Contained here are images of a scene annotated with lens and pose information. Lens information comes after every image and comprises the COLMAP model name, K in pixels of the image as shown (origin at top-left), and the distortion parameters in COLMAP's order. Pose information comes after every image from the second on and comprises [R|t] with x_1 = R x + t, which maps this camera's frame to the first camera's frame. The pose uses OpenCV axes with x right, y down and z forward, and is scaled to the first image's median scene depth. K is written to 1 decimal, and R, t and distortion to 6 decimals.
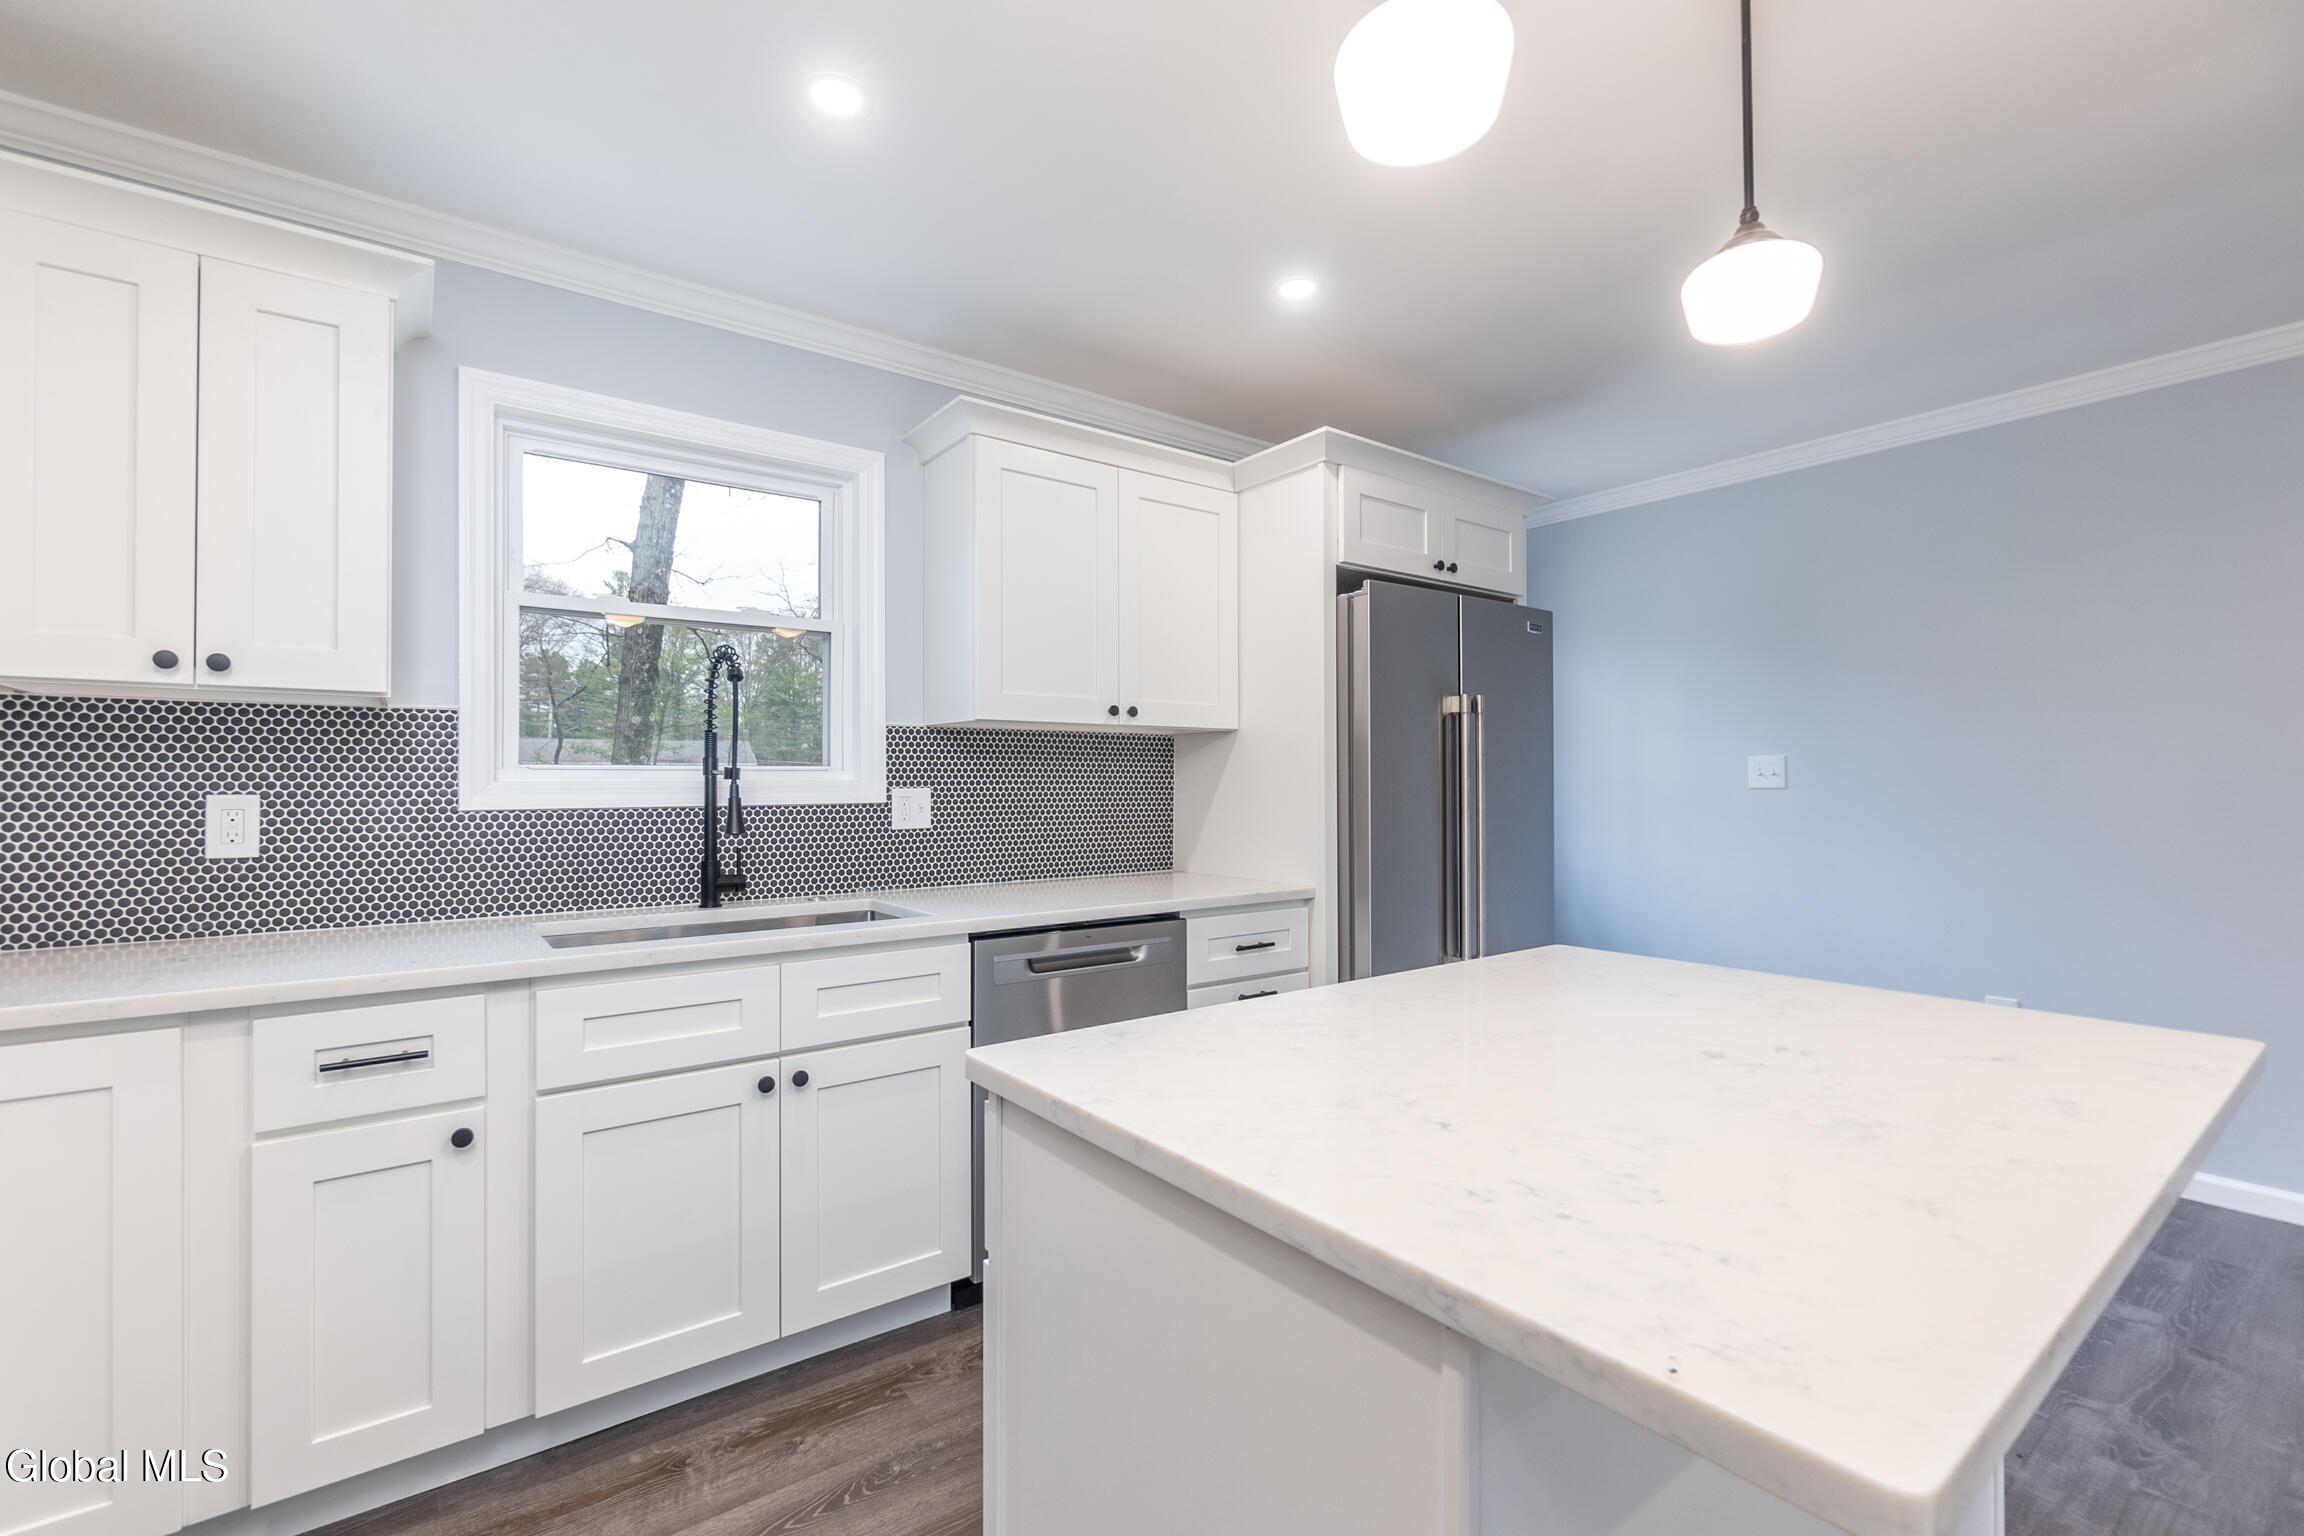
lens RADIAL K [[1003.8, 0, 1142.4], [0, 1003.8, 769.0], [0, 0, 1]] dist [-0.007075, 0.000677]
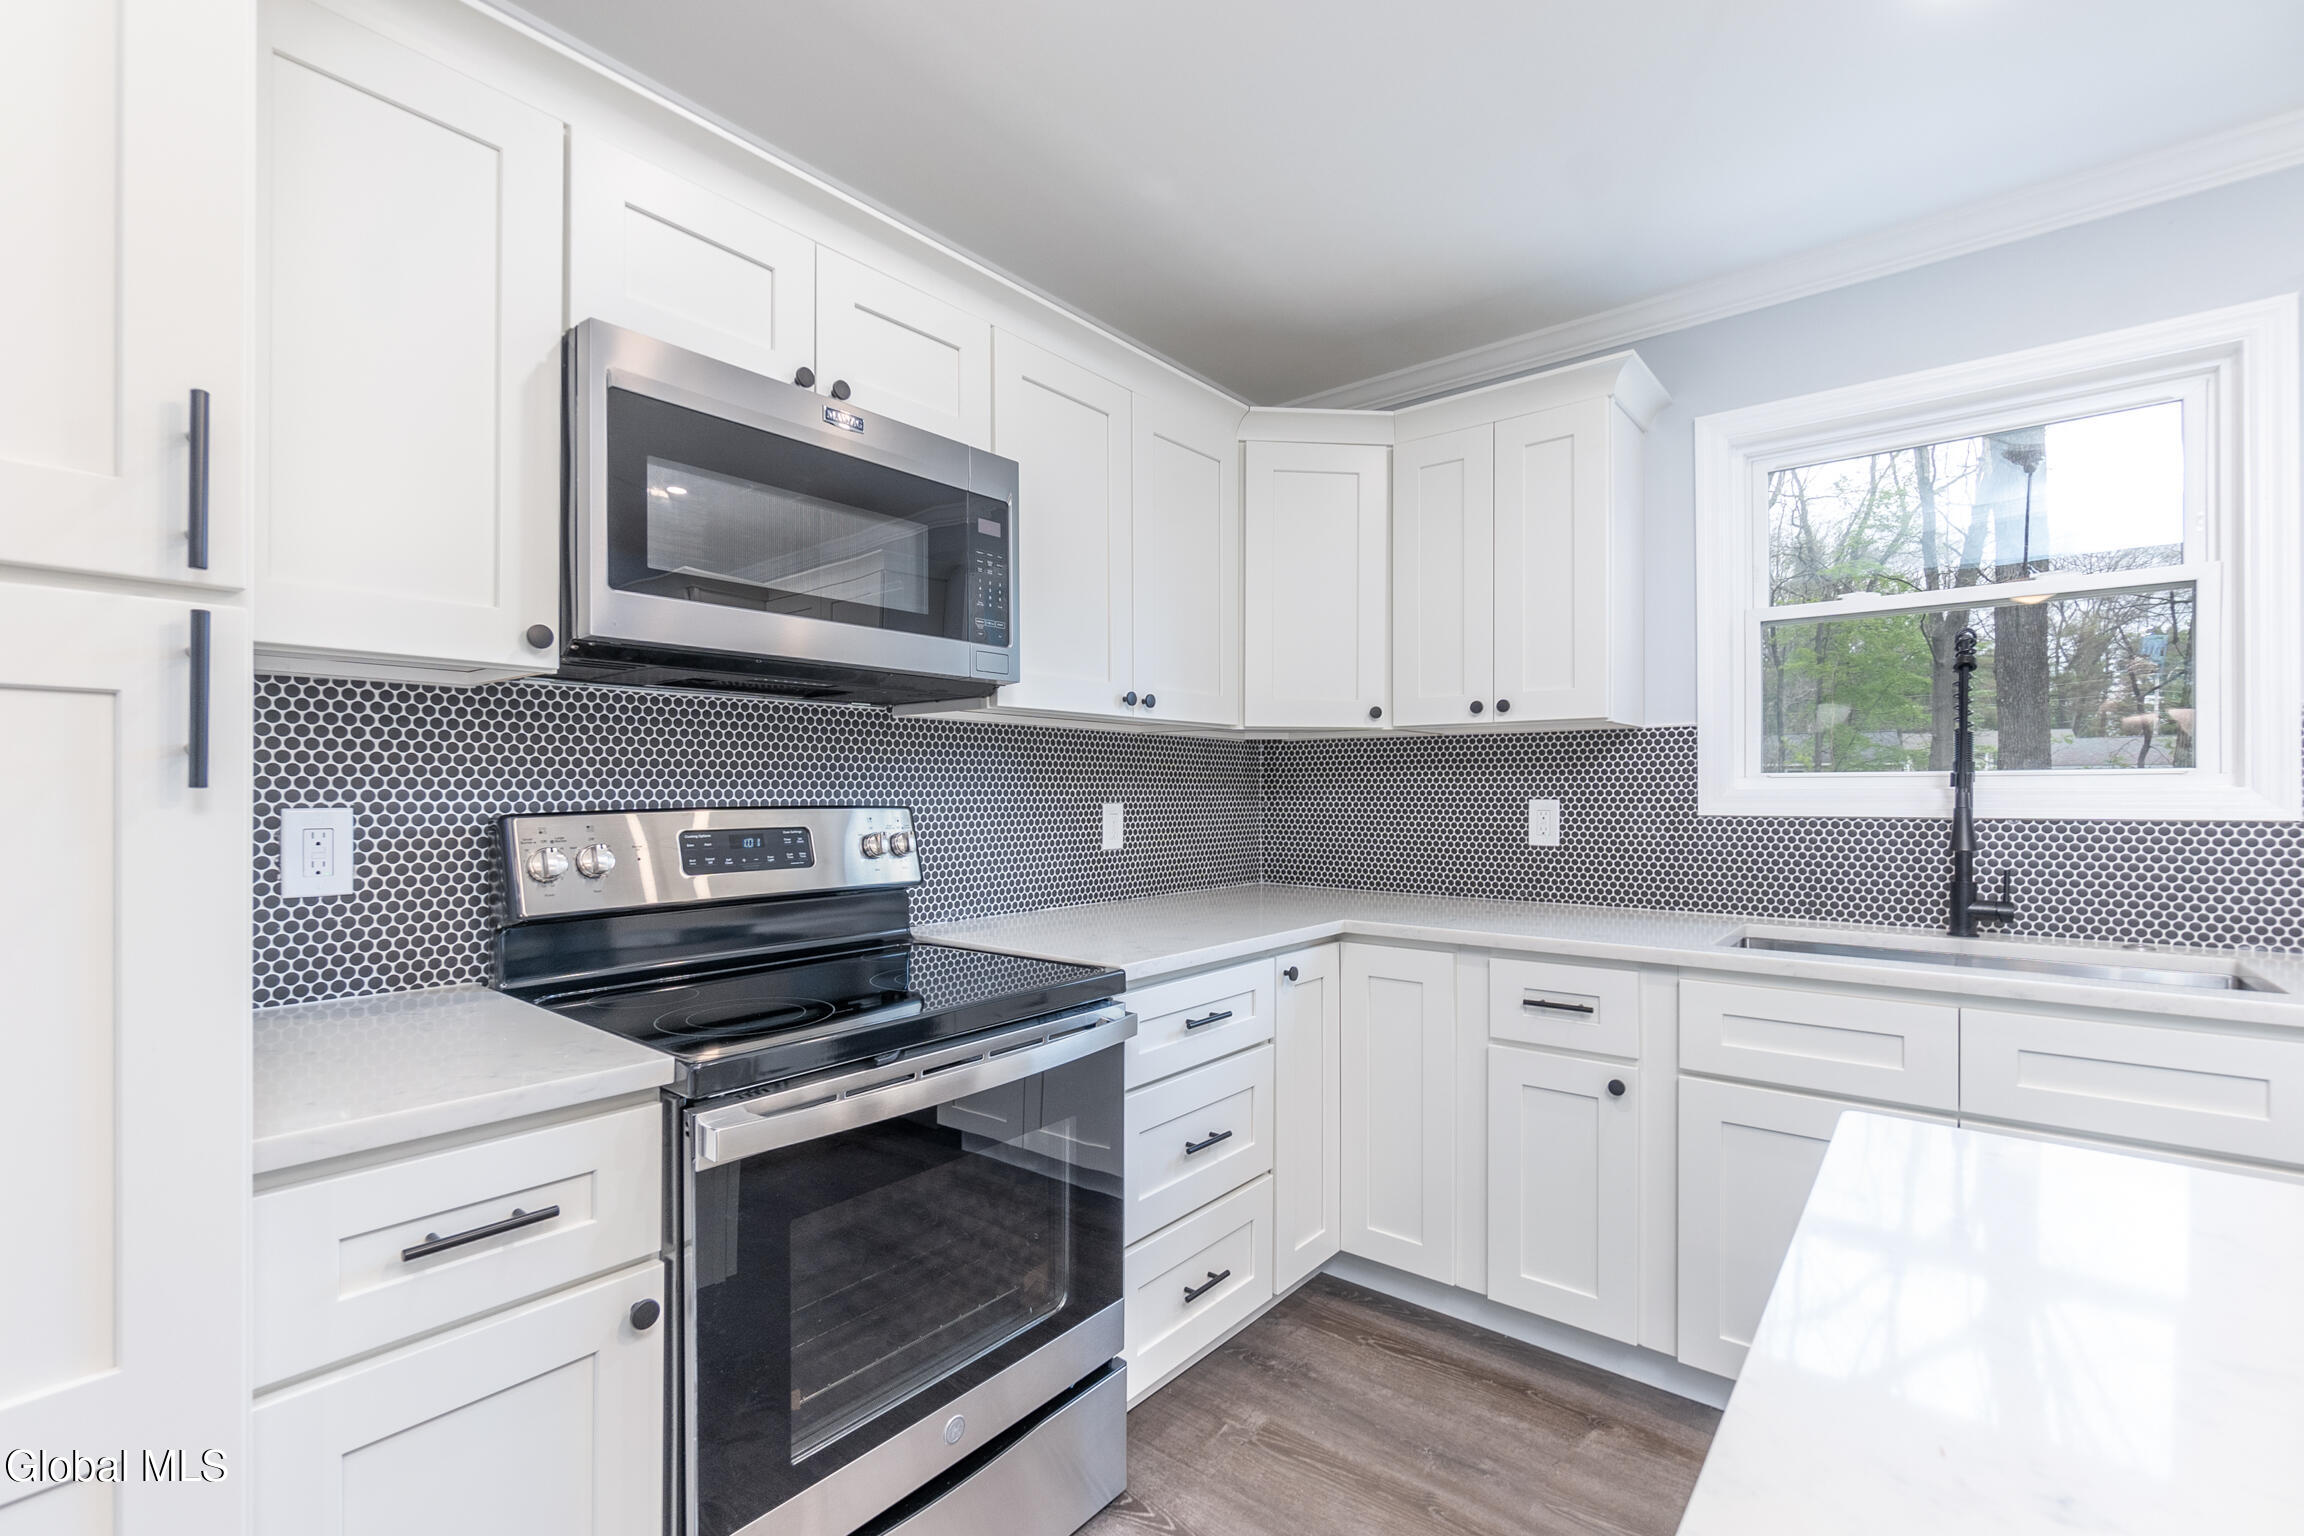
lens RADIAL K [[1003.8, 0, 1135.9], [0, 1003.8, 791.1], [0, 0, 1]] dist [-0.007075, 0.000677]
pose [[0.227425, 0.002107, -0.973793, 0.258138], [0.011477, 0.999922, 0.004844, 0.001523], [0.973728, -0.012278, 0.227383, 0.126074]]
